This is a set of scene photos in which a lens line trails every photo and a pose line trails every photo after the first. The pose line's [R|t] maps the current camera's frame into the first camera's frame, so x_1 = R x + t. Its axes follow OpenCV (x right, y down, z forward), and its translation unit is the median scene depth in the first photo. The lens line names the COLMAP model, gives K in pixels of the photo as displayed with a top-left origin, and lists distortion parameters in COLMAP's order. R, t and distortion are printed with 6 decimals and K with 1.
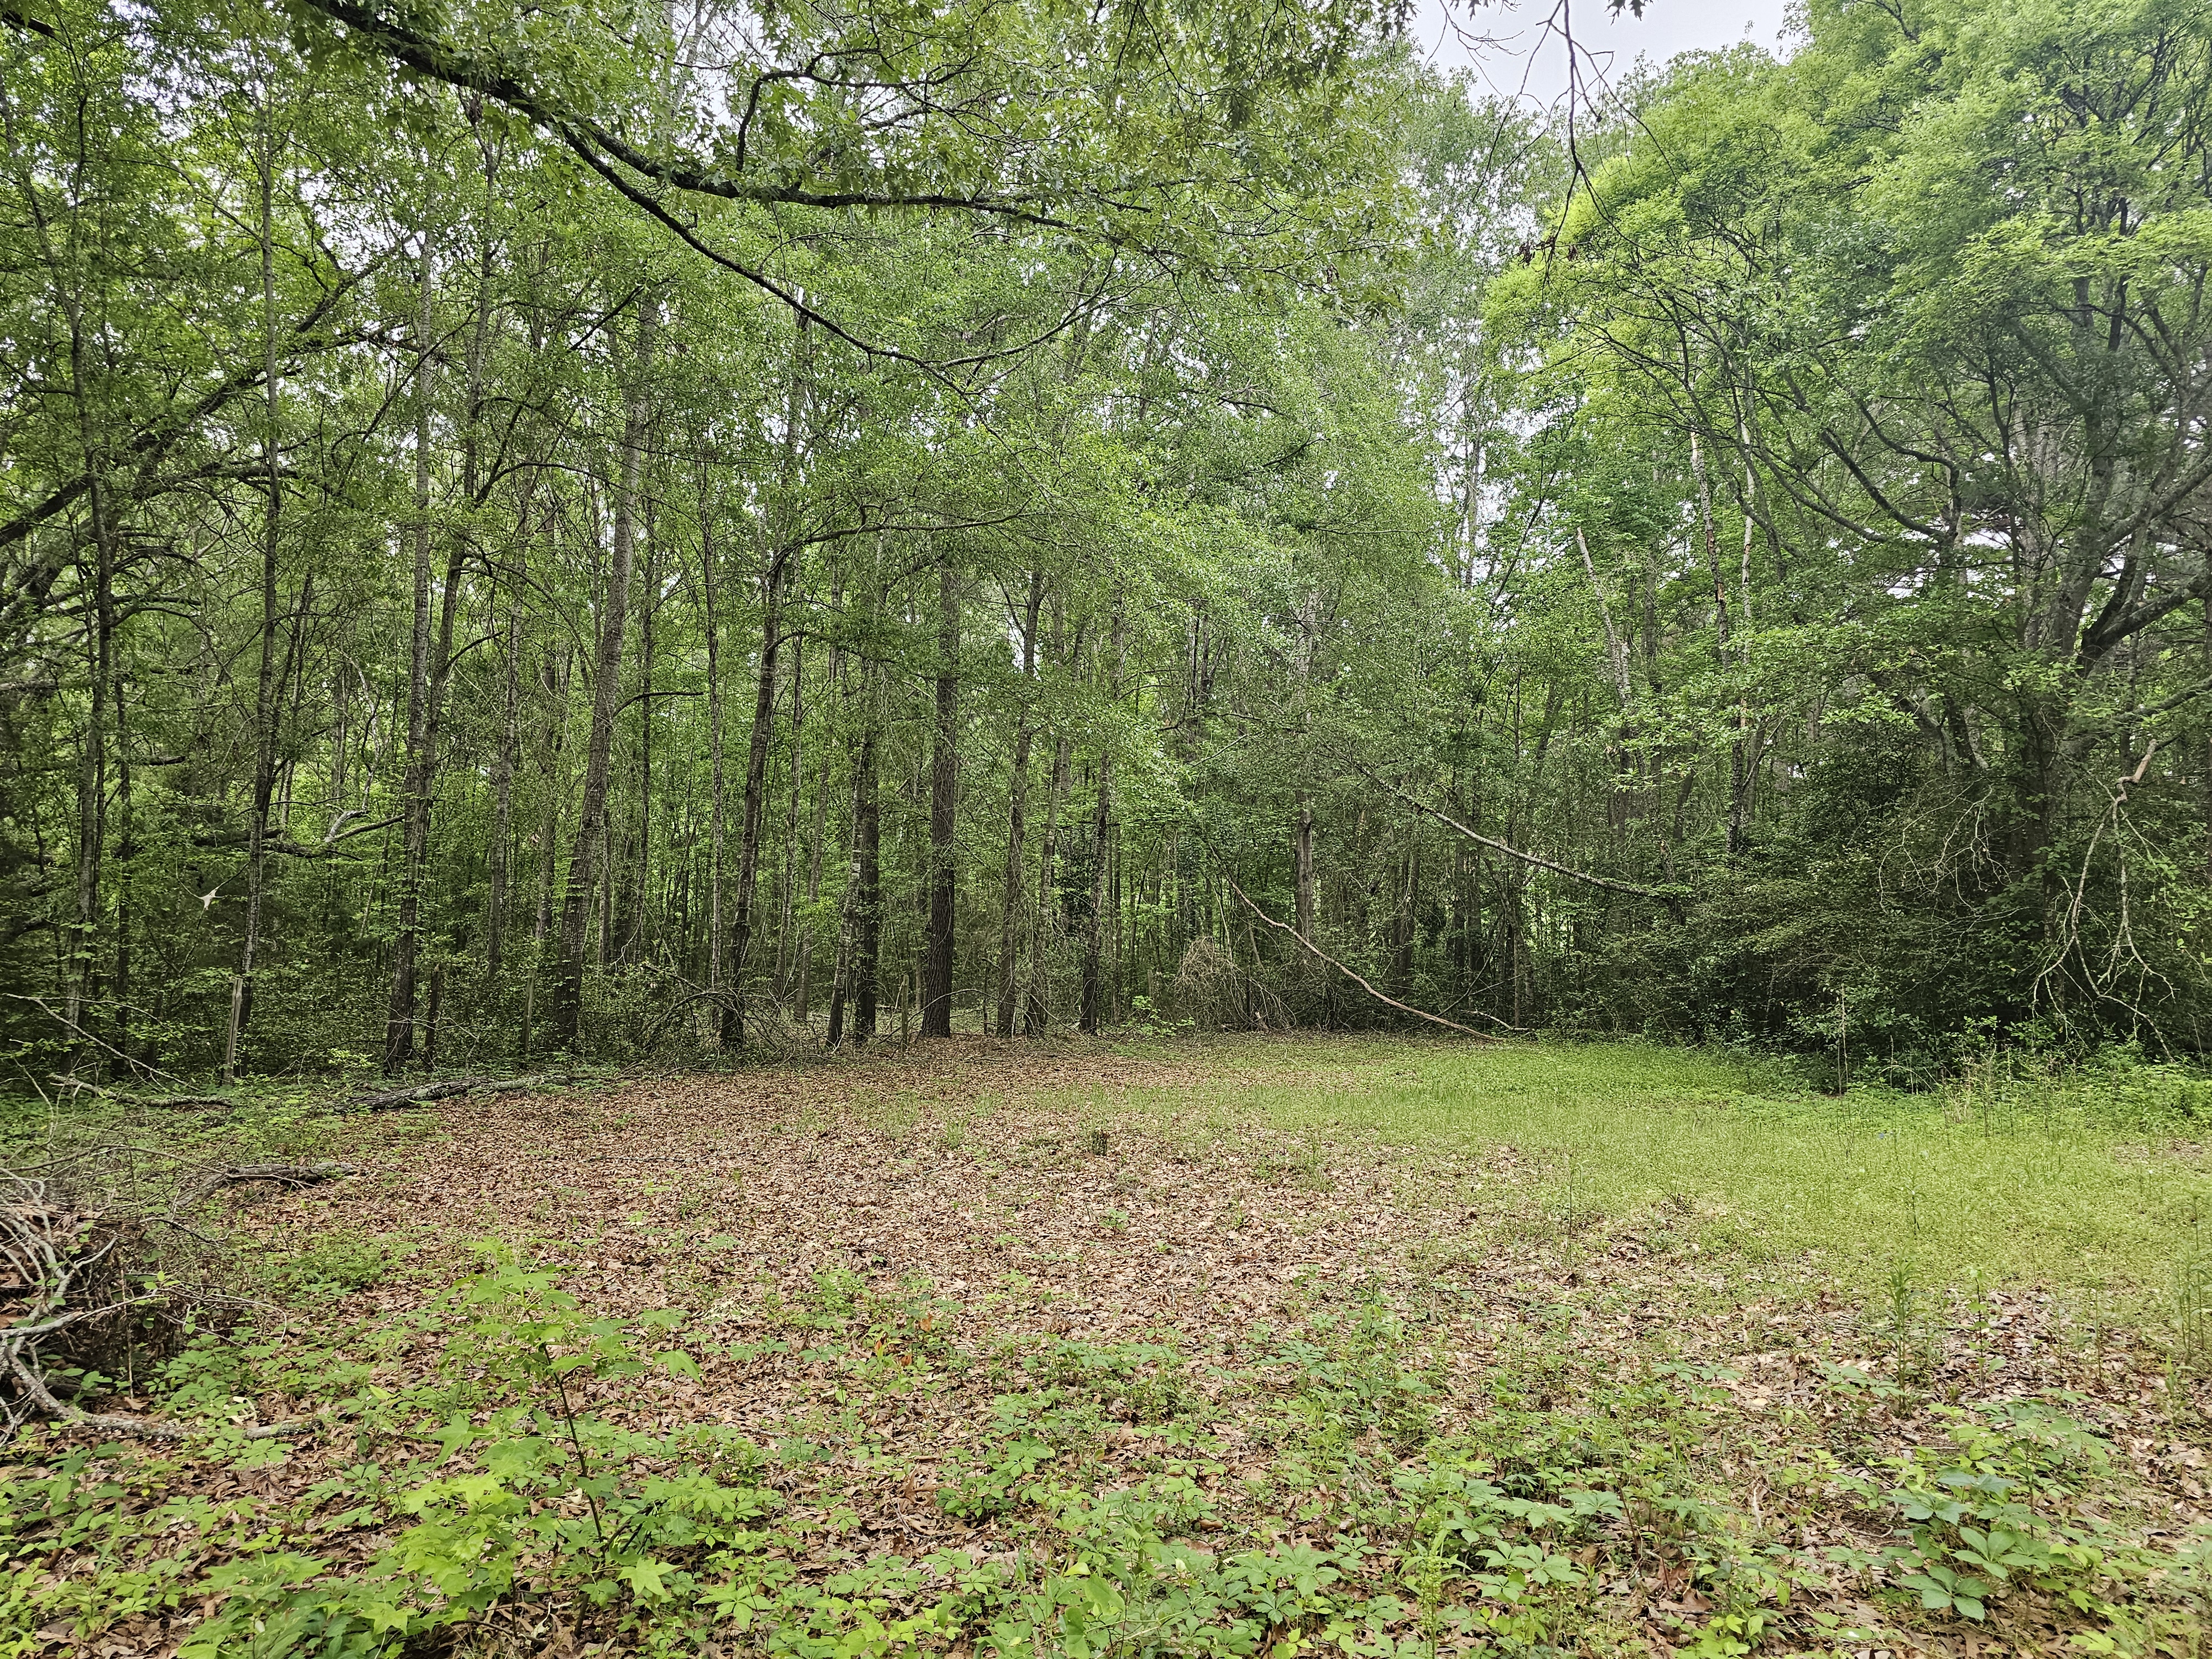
lens RADIAL K [[1477.2, 0, 1115.0], [0, 1477.2, 843.8], [0, 0, 1]] dist [0.053539, -0.056920]
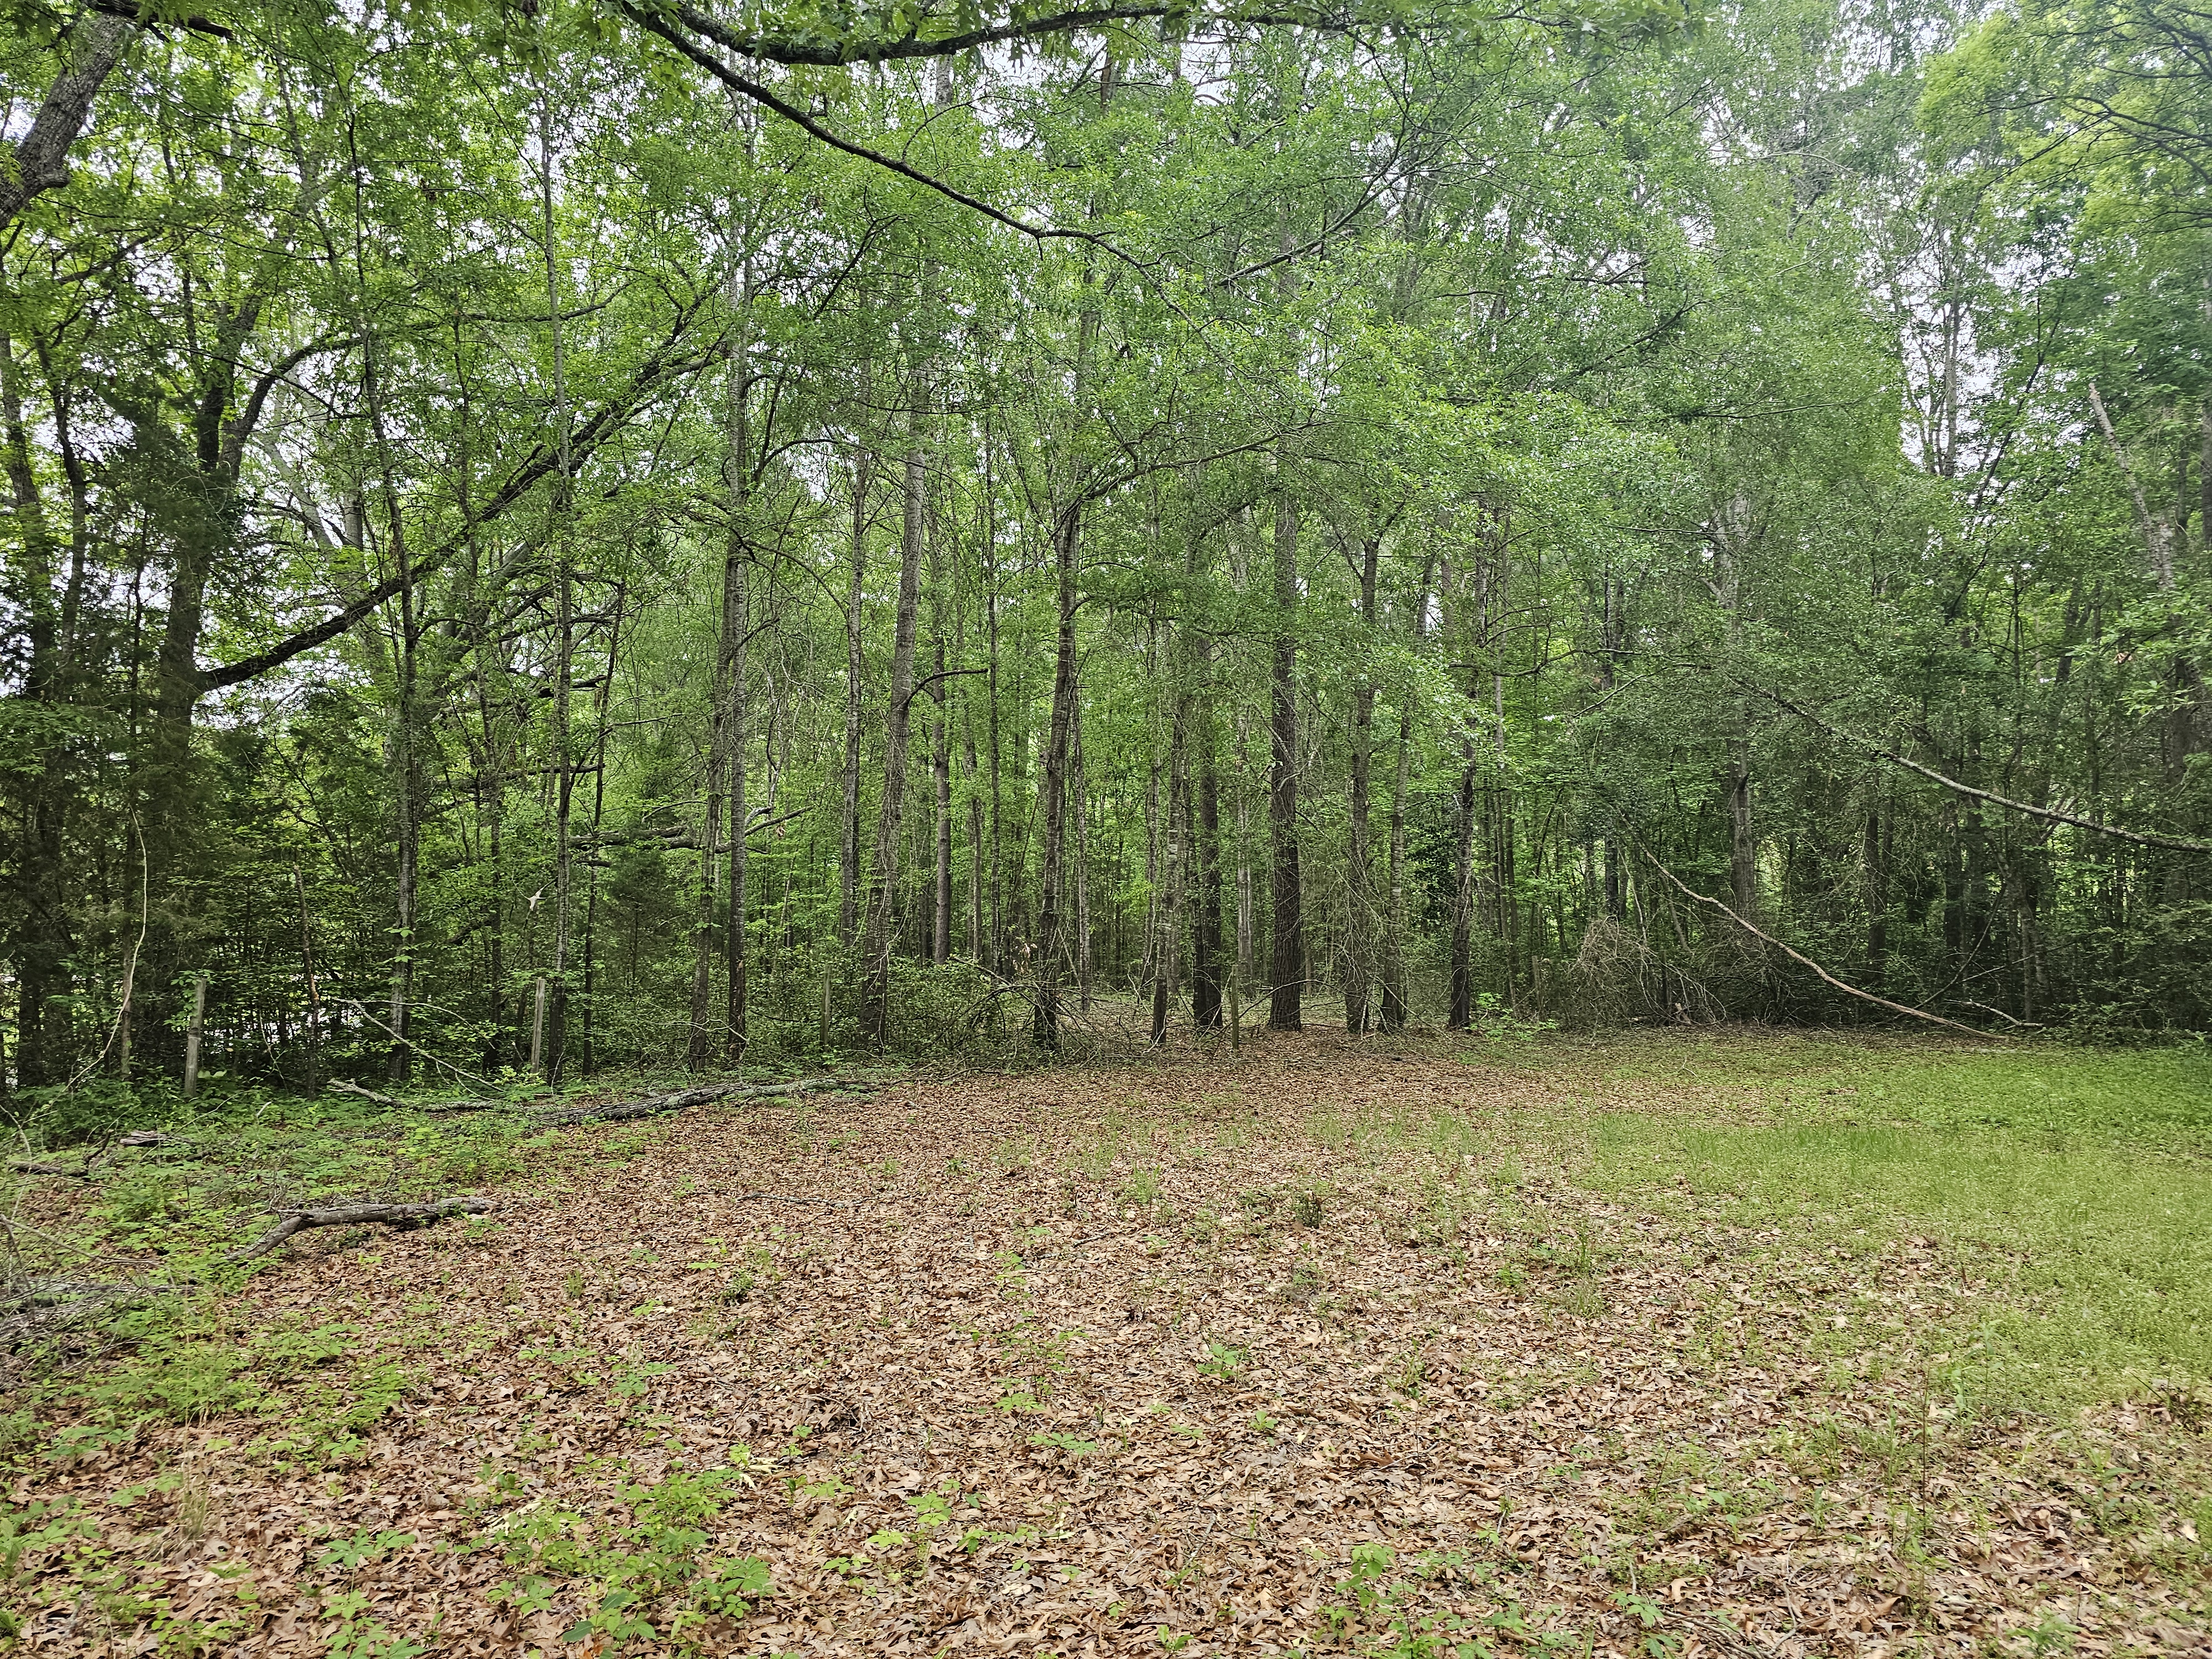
lens RADIAL K [[1479.9, 0, 1094.6], [0, 1479.9, 828.4], [0, 0, 1]] dist [0.060556, -0.061919]
pose [[0.952312, -0.034535, -0.303166, 0.082052], [0.036598, 0.999329, 0.001125, 0.001031], [0.302924, -0.012166, 0.952937, 0.162458]]
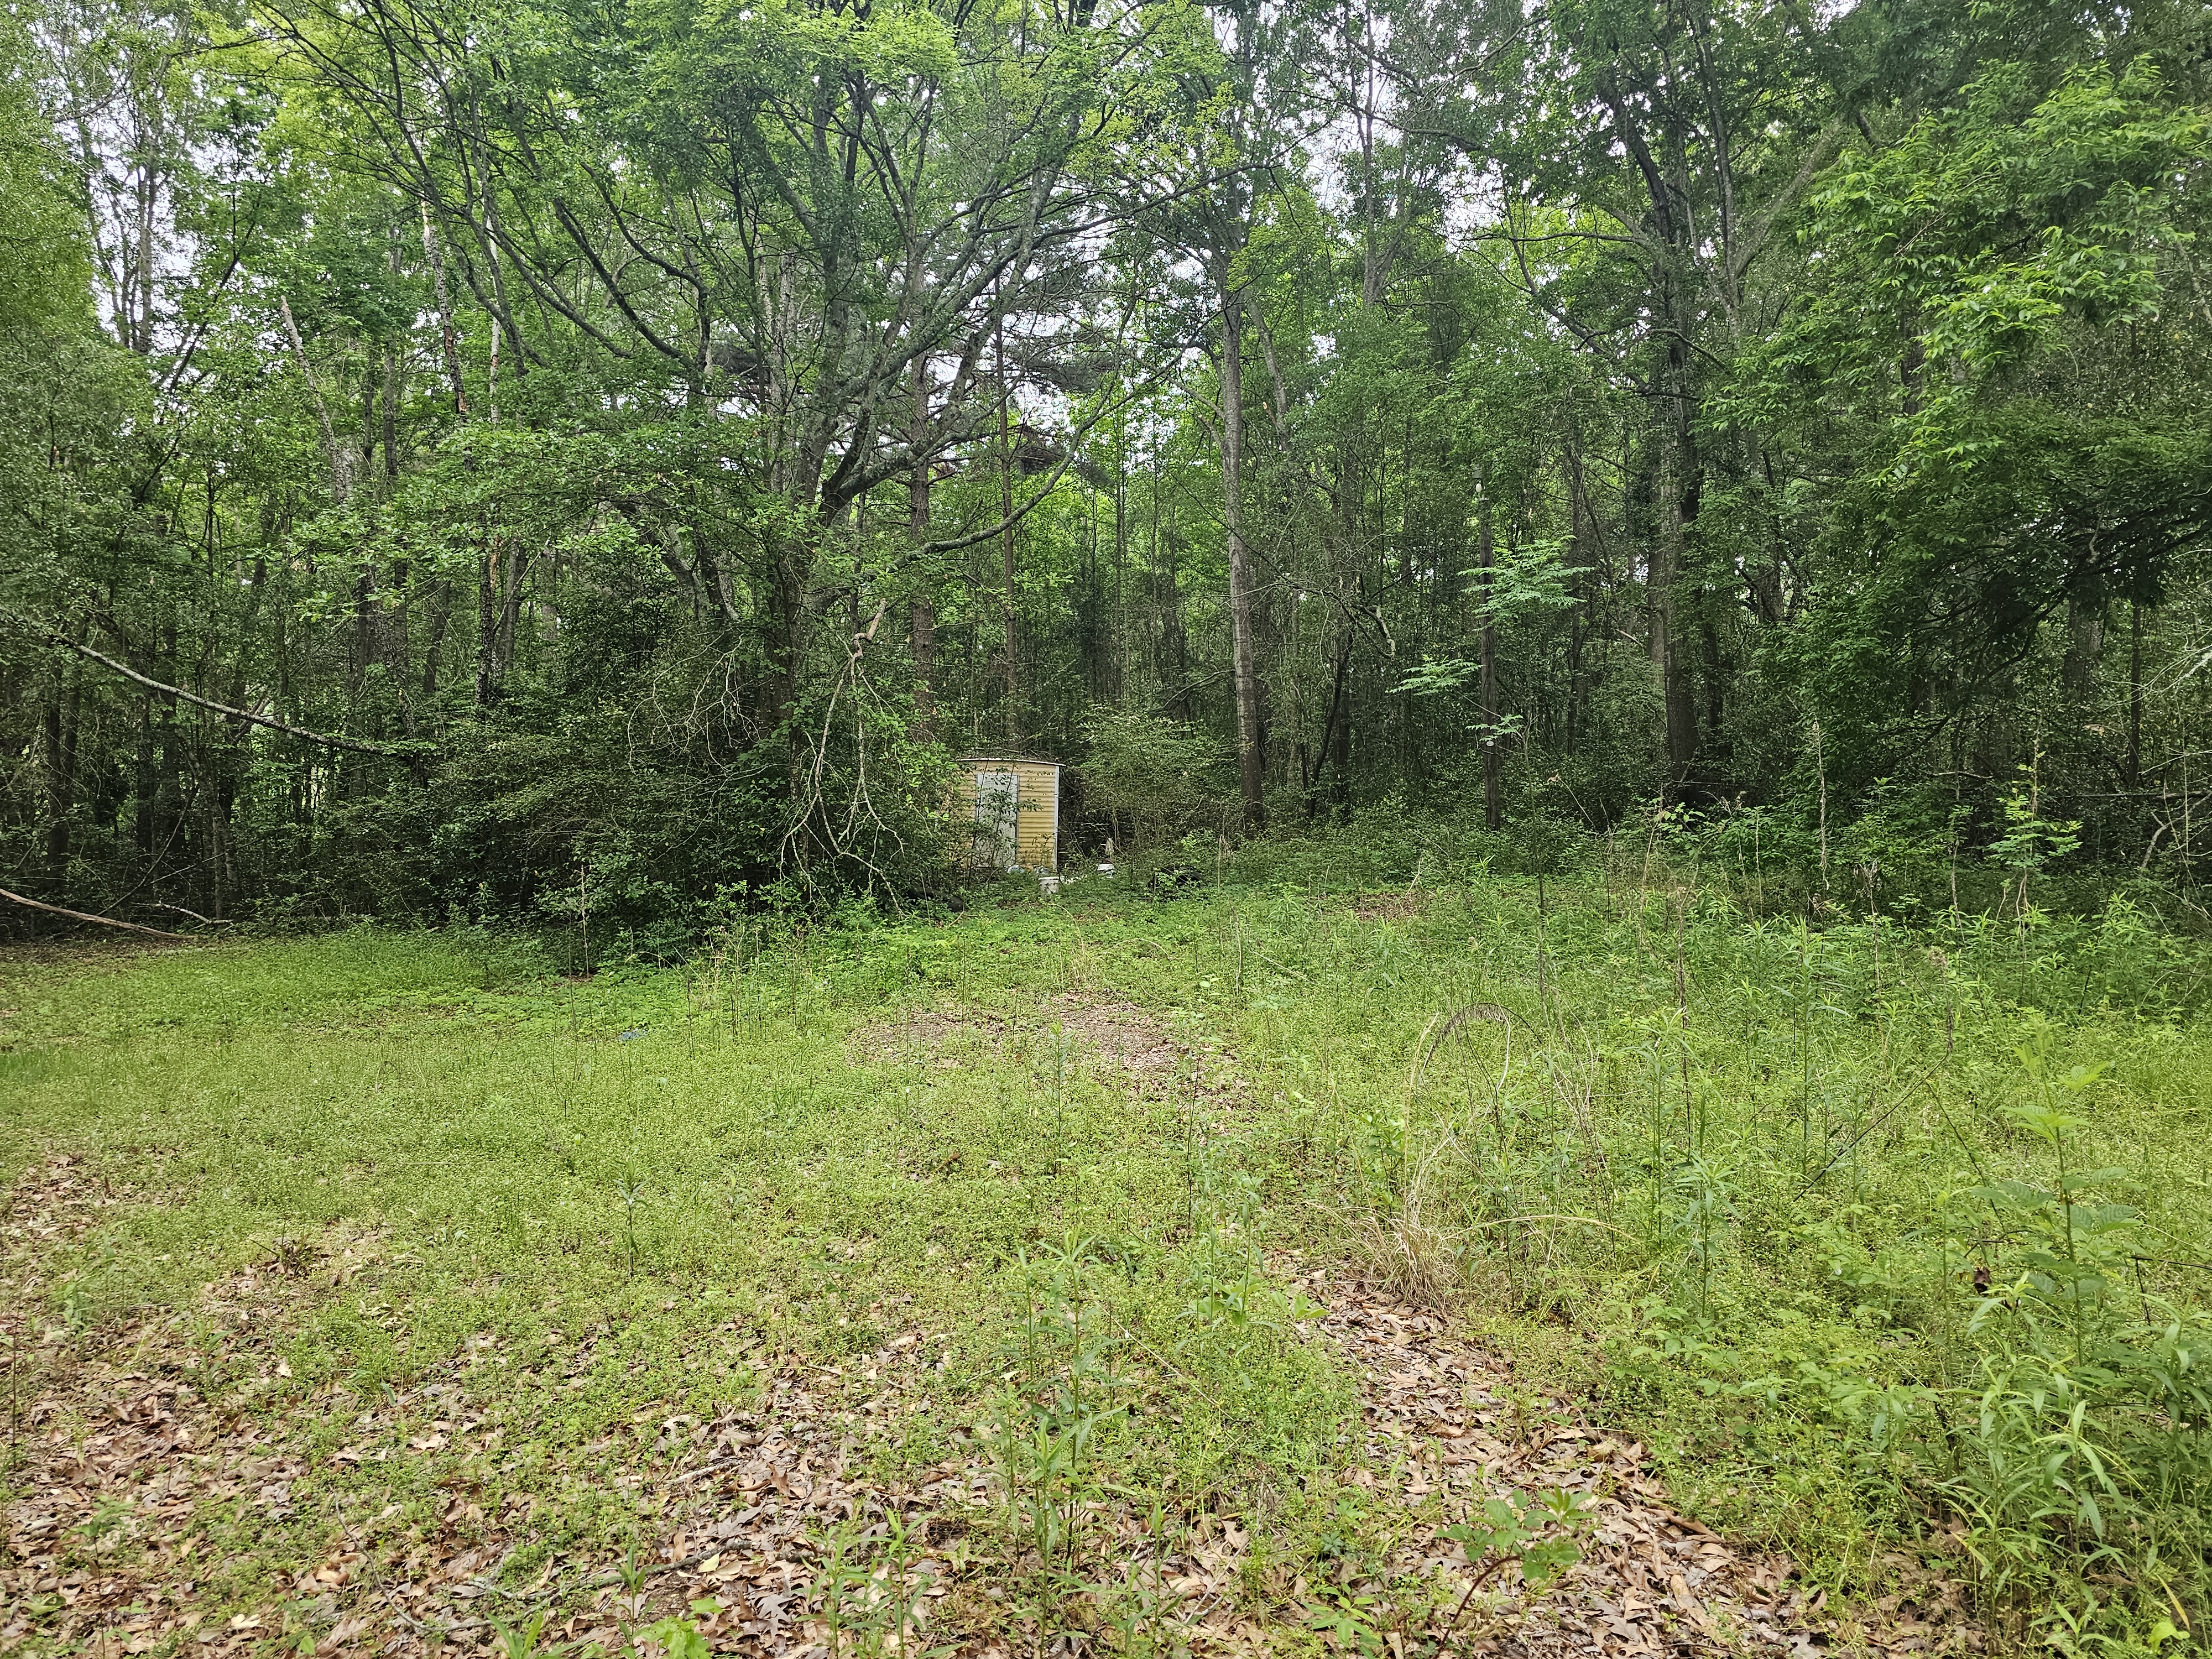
lens RADIAL K [[1482.3, 0, 1139.2], [0, 1482.3, 811.2], [0, 0, 1]] dist [0.057155, -0.055735]
pose [[0.704273, -0.038176, 0.708902, 0.094684], [-0.015738, 0.997468, 0.069351, 0.002236], [-0.709755, -0.059999, 0.701889, 0.157918]]
